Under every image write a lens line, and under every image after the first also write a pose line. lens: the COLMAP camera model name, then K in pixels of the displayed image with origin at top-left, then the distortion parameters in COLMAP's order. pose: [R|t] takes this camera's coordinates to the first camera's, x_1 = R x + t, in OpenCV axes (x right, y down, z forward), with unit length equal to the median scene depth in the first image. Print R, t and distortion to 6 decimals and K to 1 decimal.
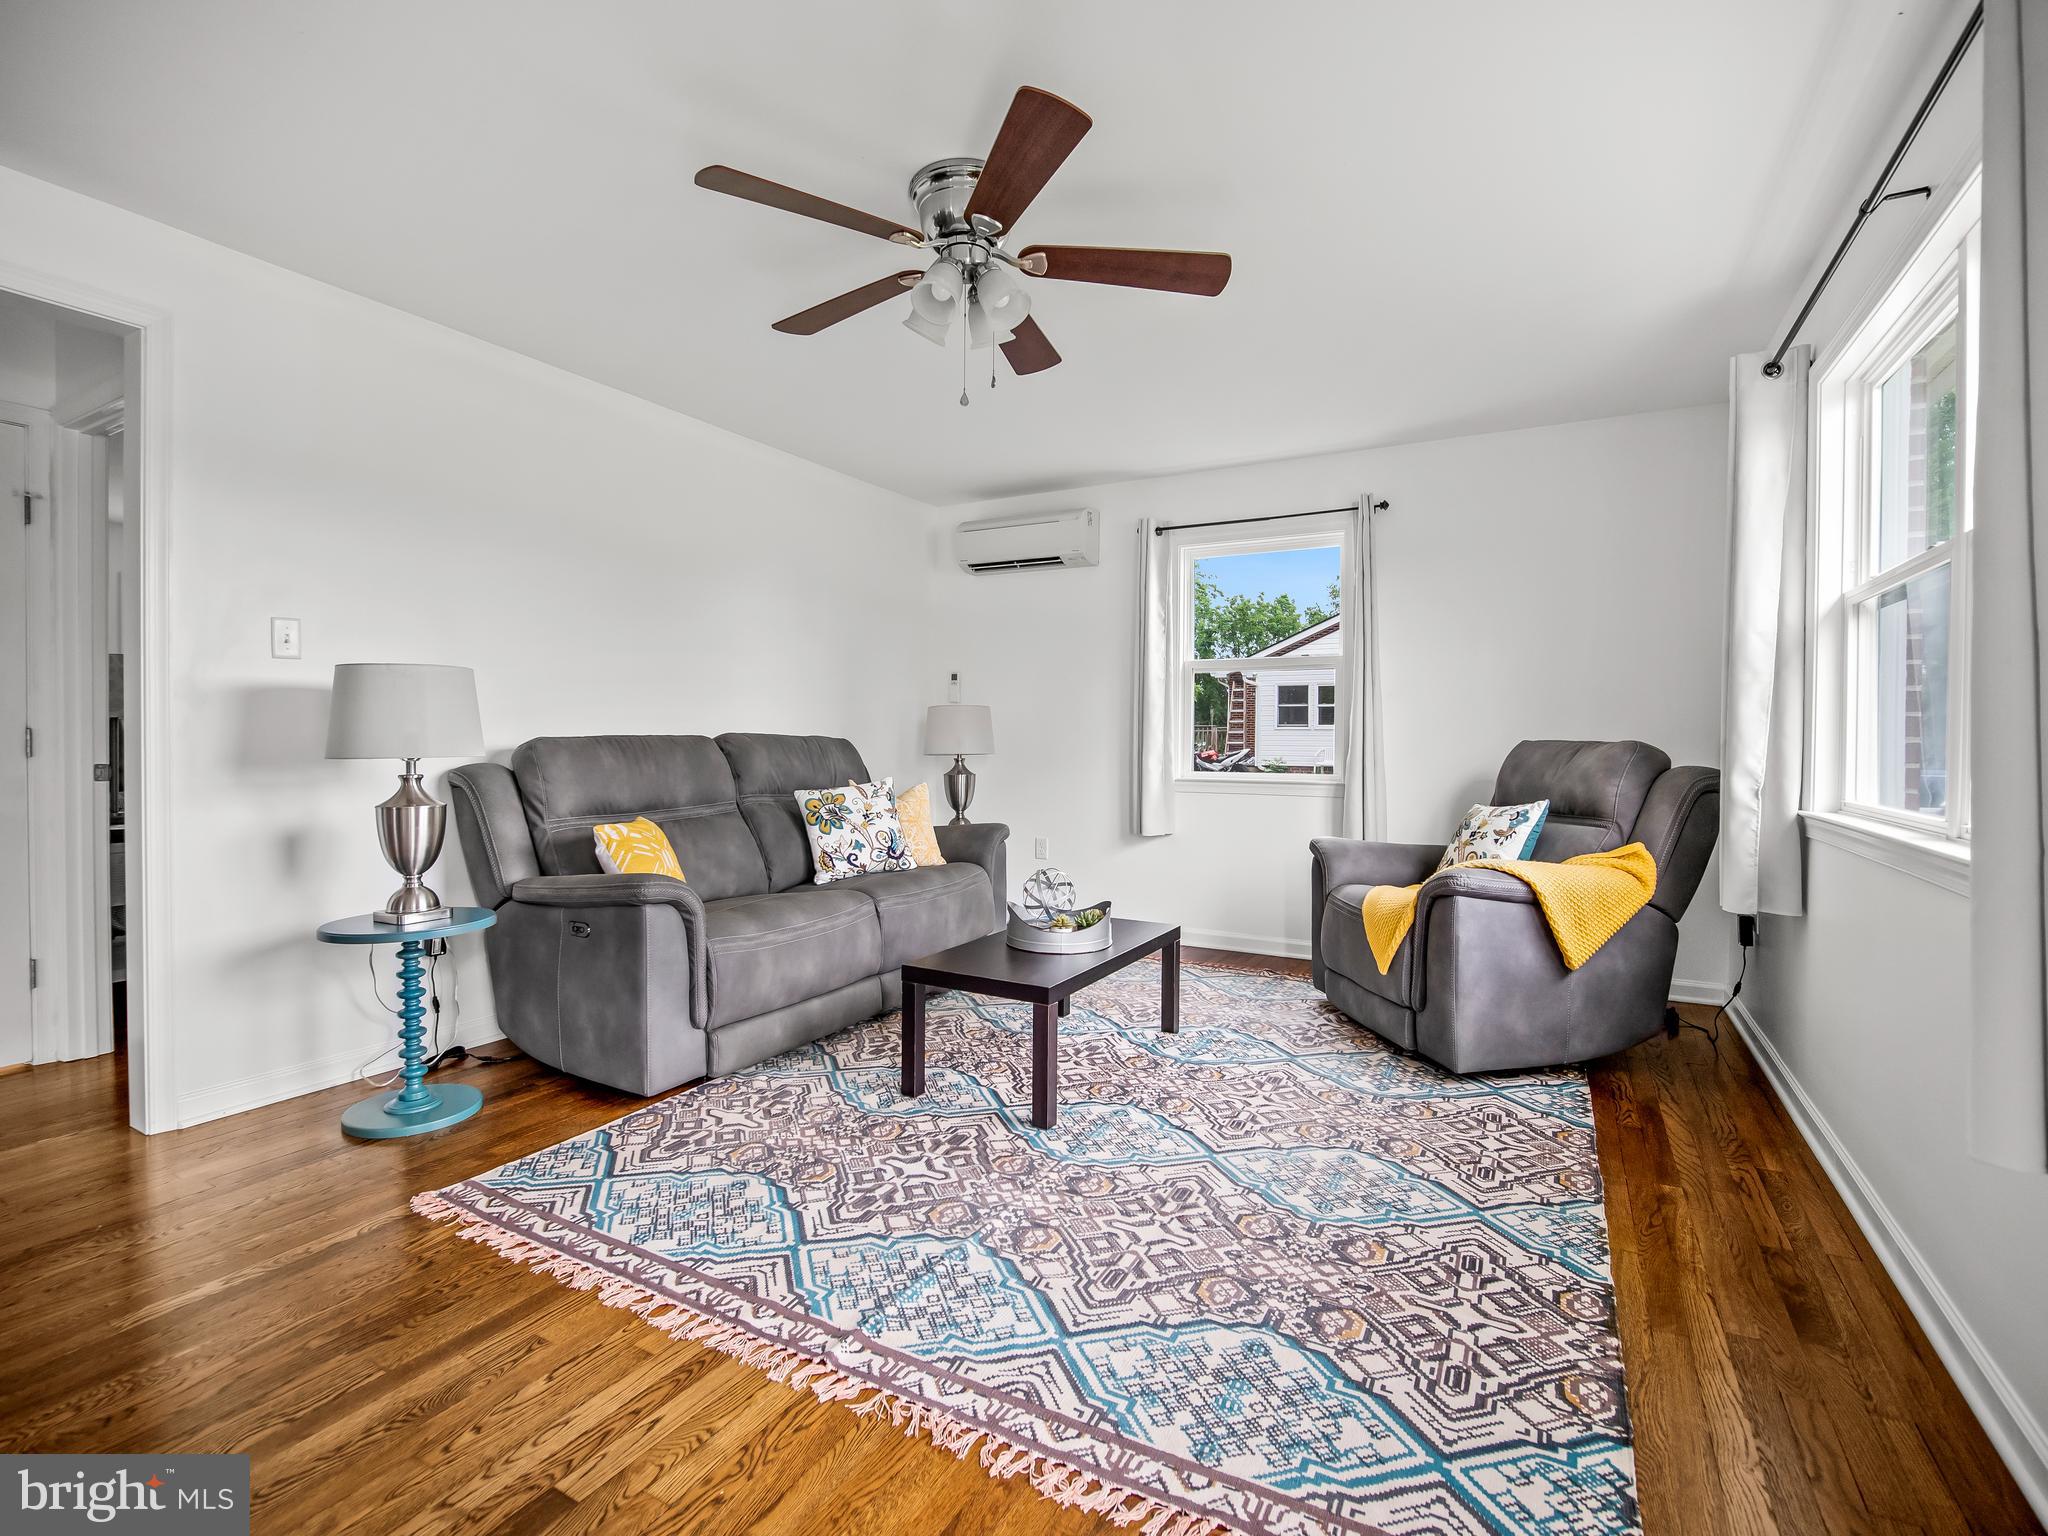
lens RADIAL K [[947.3, 0, 1013.9], [0, 947.3, 760.3], [0, 0, 1]] dist [-0.011635, -0.002473]
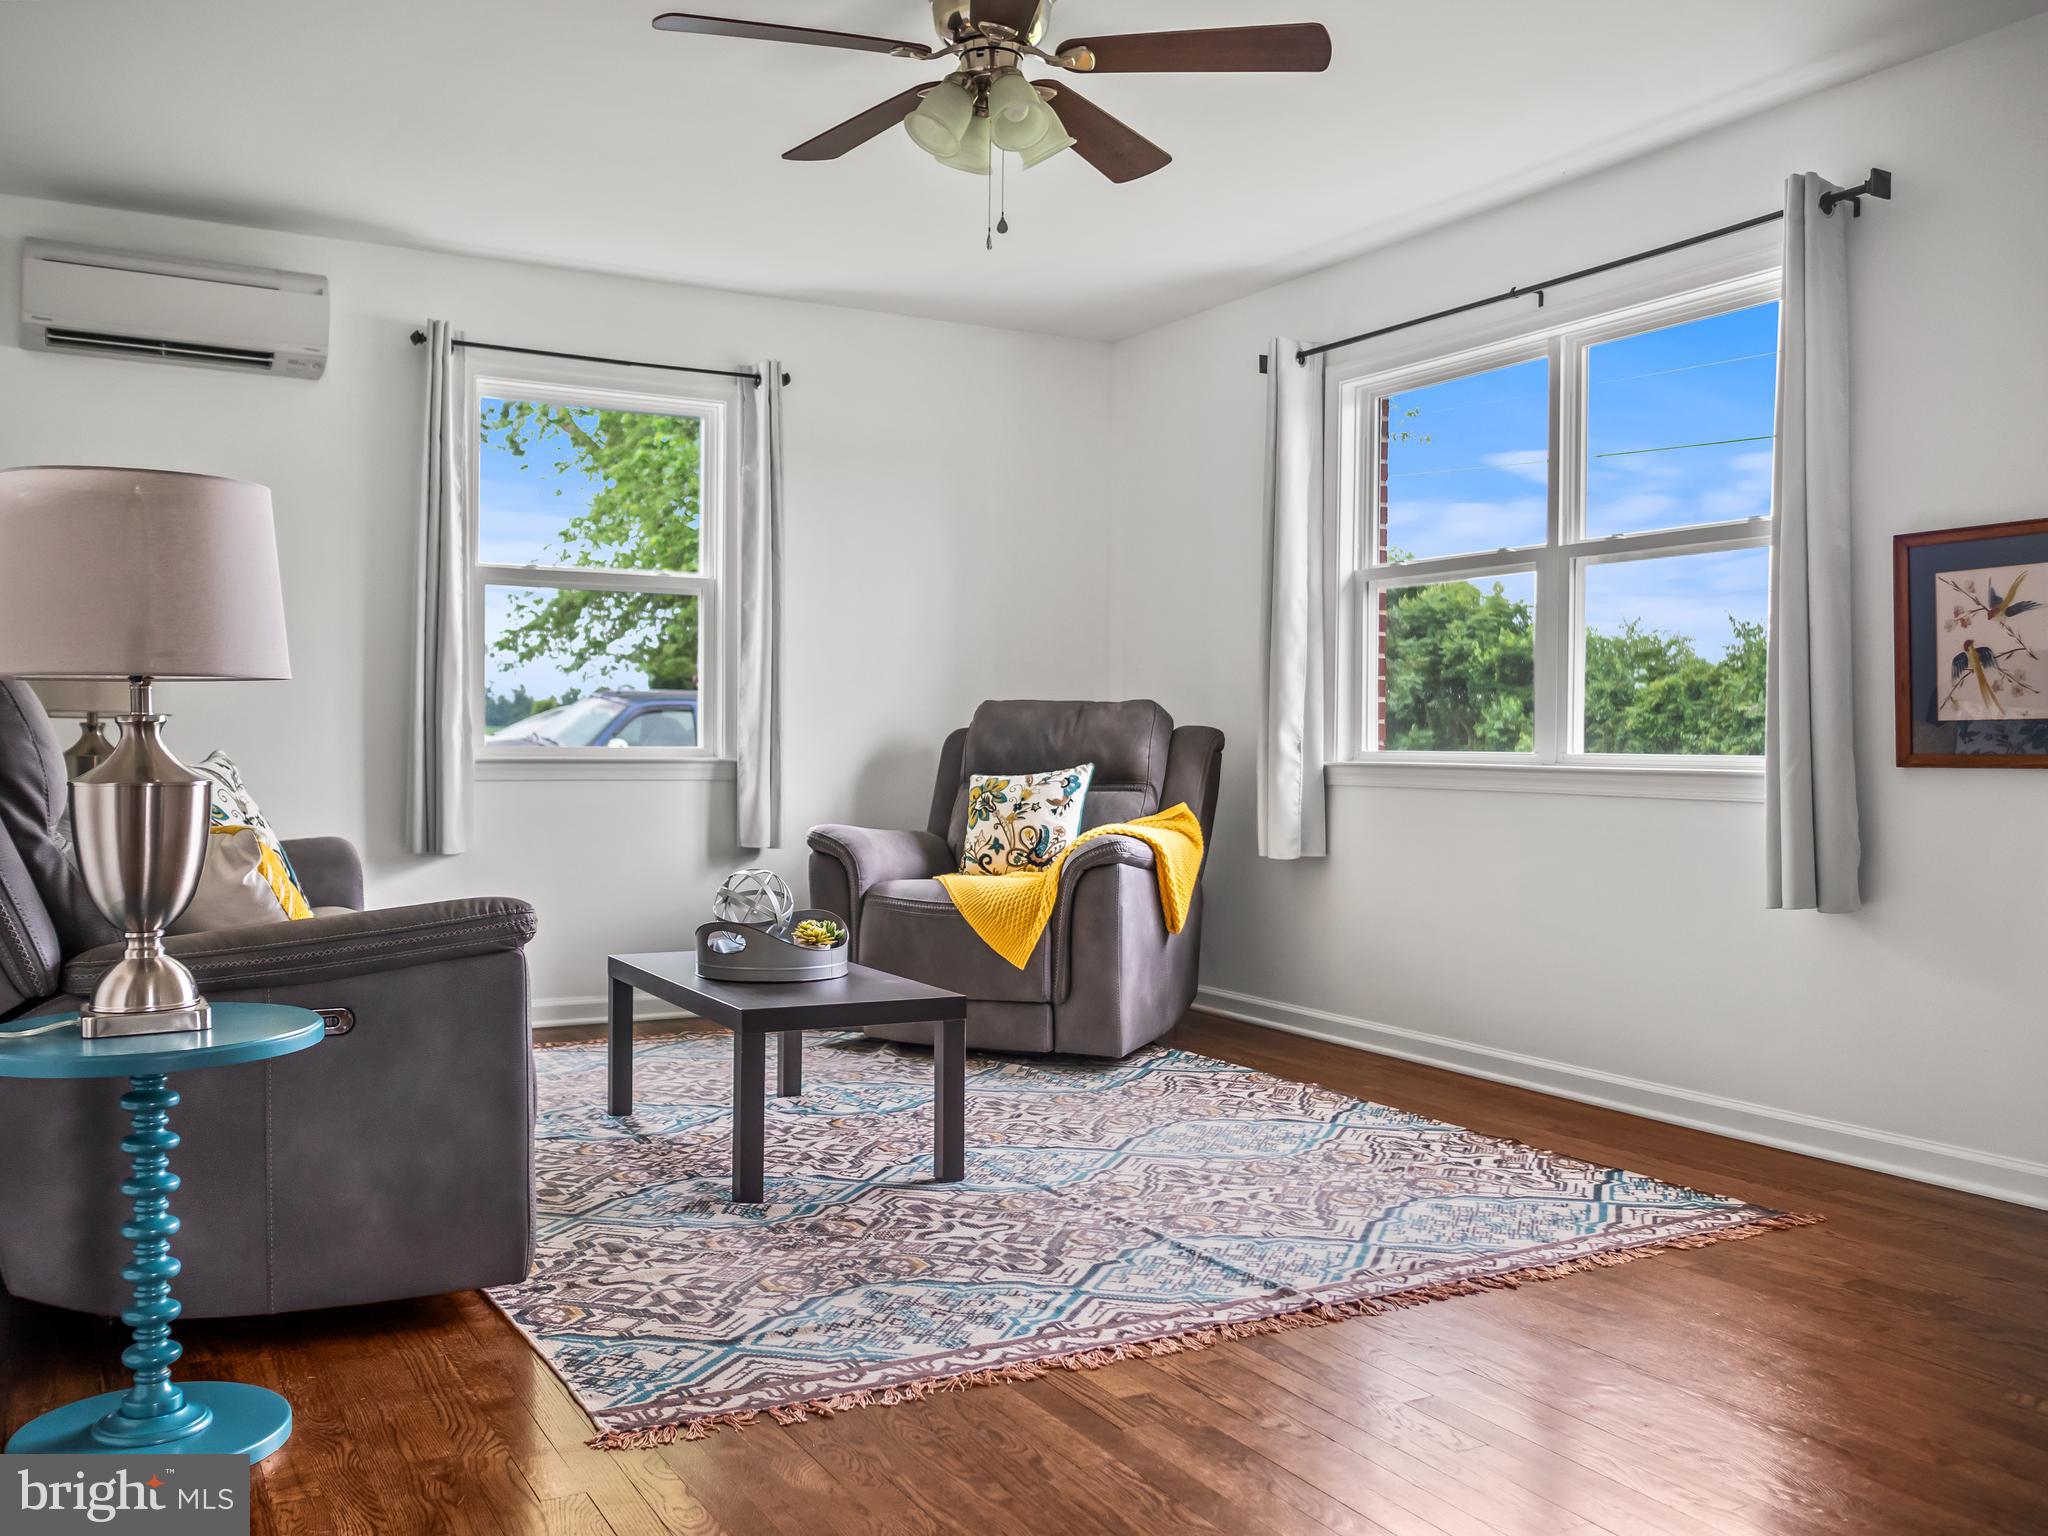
lens RADIAL K [[1825.8, 0, 1033.5], [0, 1825.8, 754.9], [0, 0, 1]] dist [-0.020267, 0.019050]
pose [[0.520219, -0.004971, 0.854018, -1.228254], [0.013030, 0.999913, -0.002117, 0.046416], [-0.853933, 0.012229, 0.520239, 0.168118]]
